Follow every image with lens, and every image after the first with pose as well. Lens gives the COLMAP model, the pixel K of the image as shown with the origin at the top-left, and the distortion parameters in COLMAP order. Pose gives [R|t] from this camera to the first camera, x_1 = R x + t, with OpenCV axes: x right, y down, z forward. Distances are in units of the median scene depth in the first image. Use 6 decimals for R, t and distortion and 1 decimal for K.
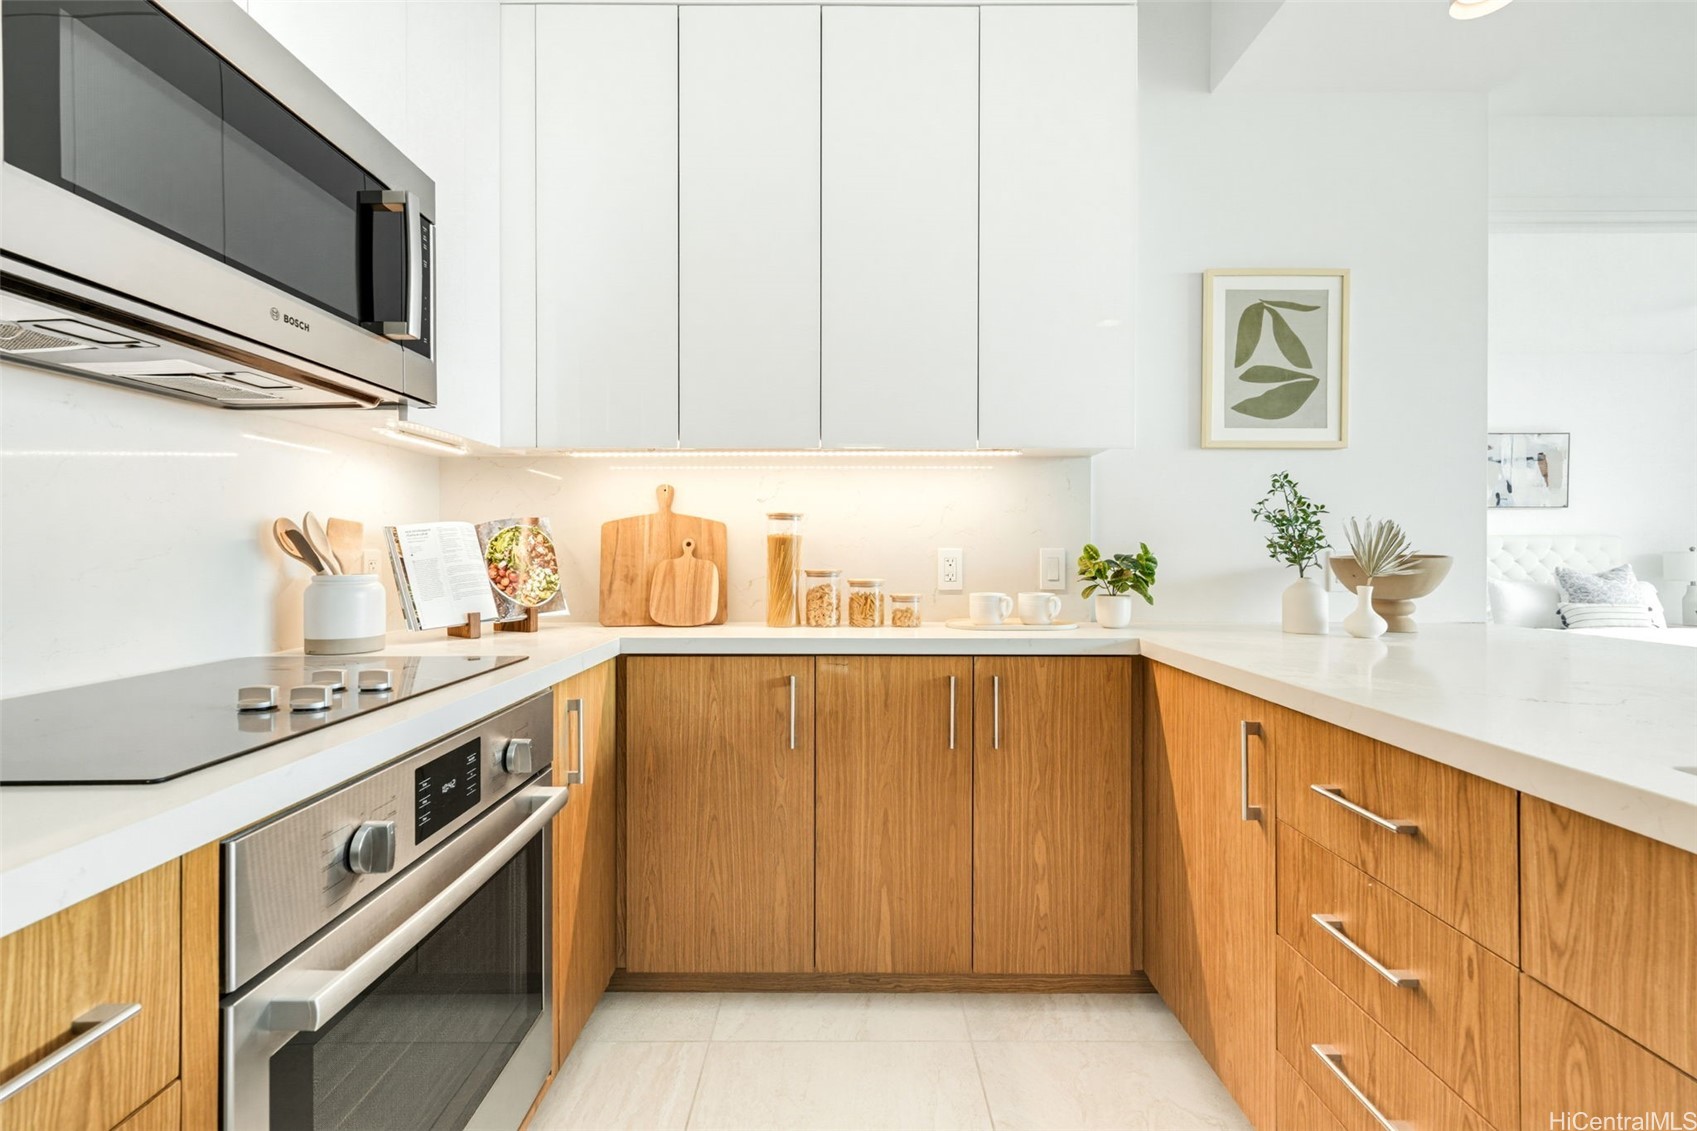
lens RADIAL K [[749.7, 0, 840.3], [0, 749.7, 550.5], [0, 0, 1]] dist [0.002026, 0.000254]
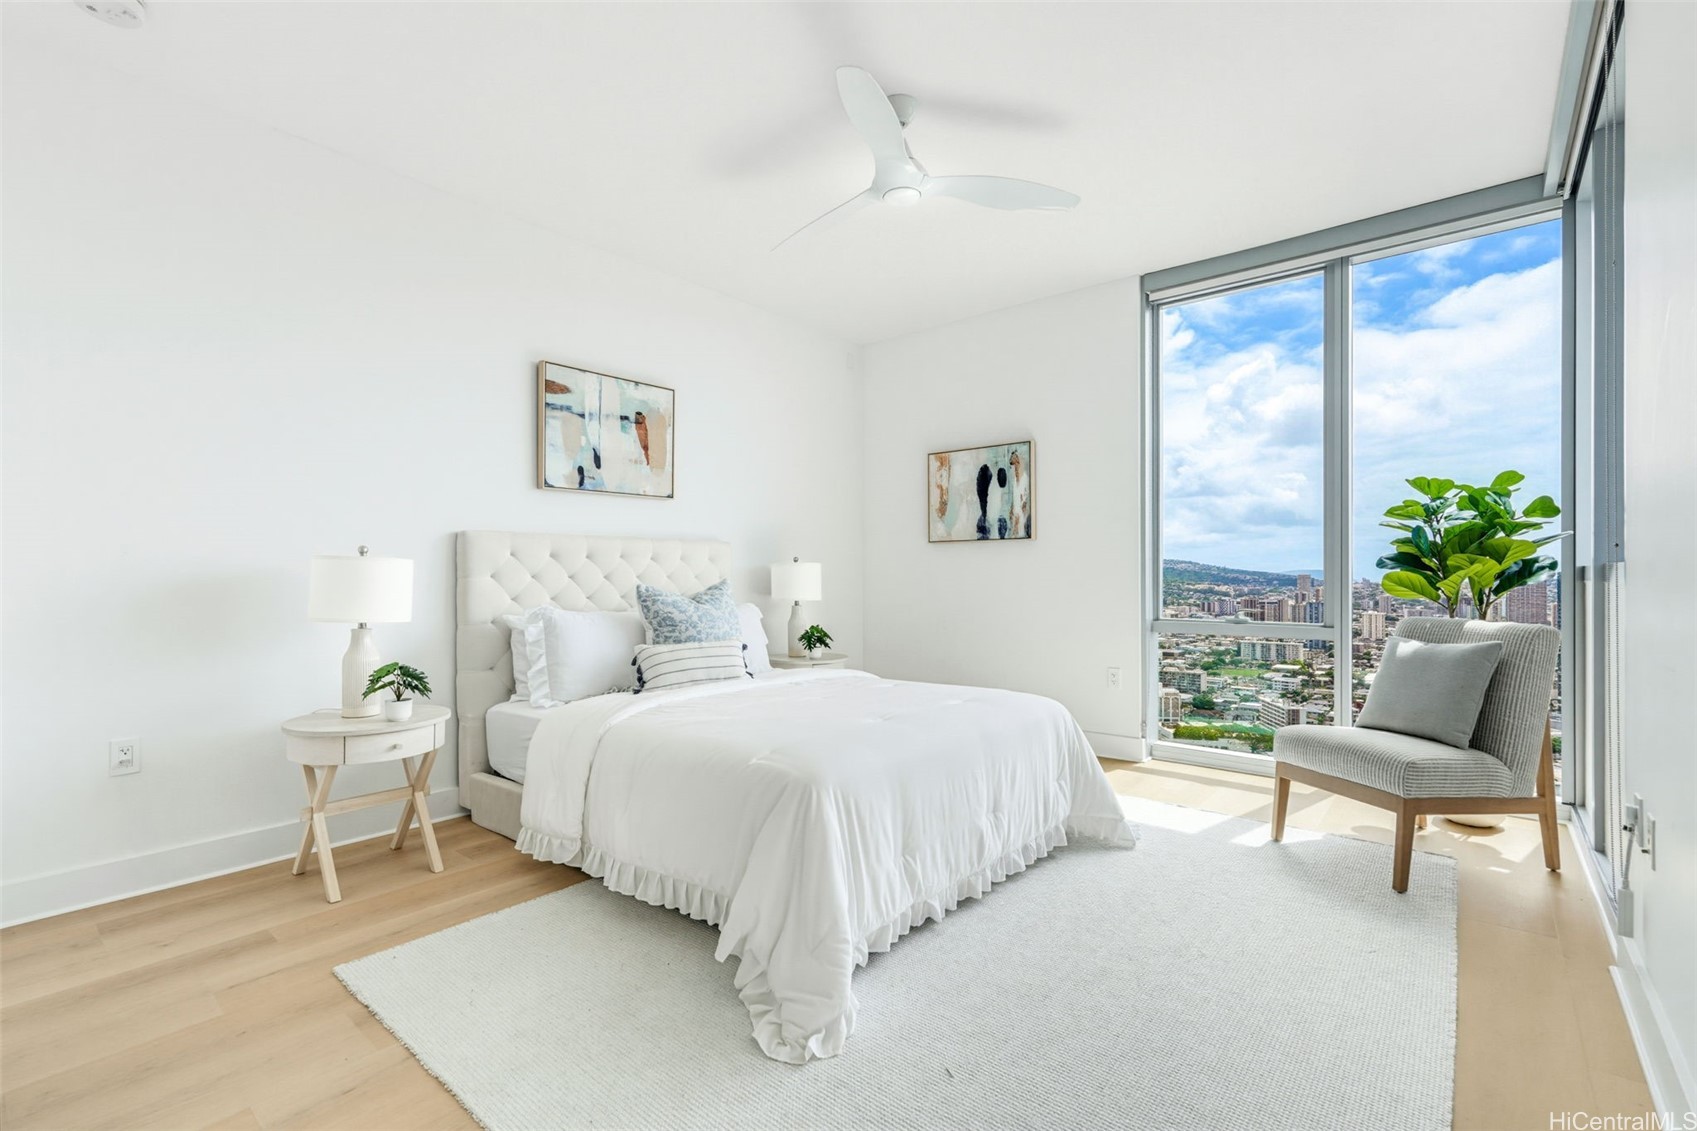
lens RADIAL K [[755.3, 0, 847.6], [0, 755.3, 574.0], [0, 0, 1]] dist [-0.000317, 0.000004]
pose [[0.636473, -0.003486, 0.771291, 1.613977], [0.006531, 0.999978, -0.000870, 0.040135], [-0.771272, 0.005591, 0.636482, 1.317251]]
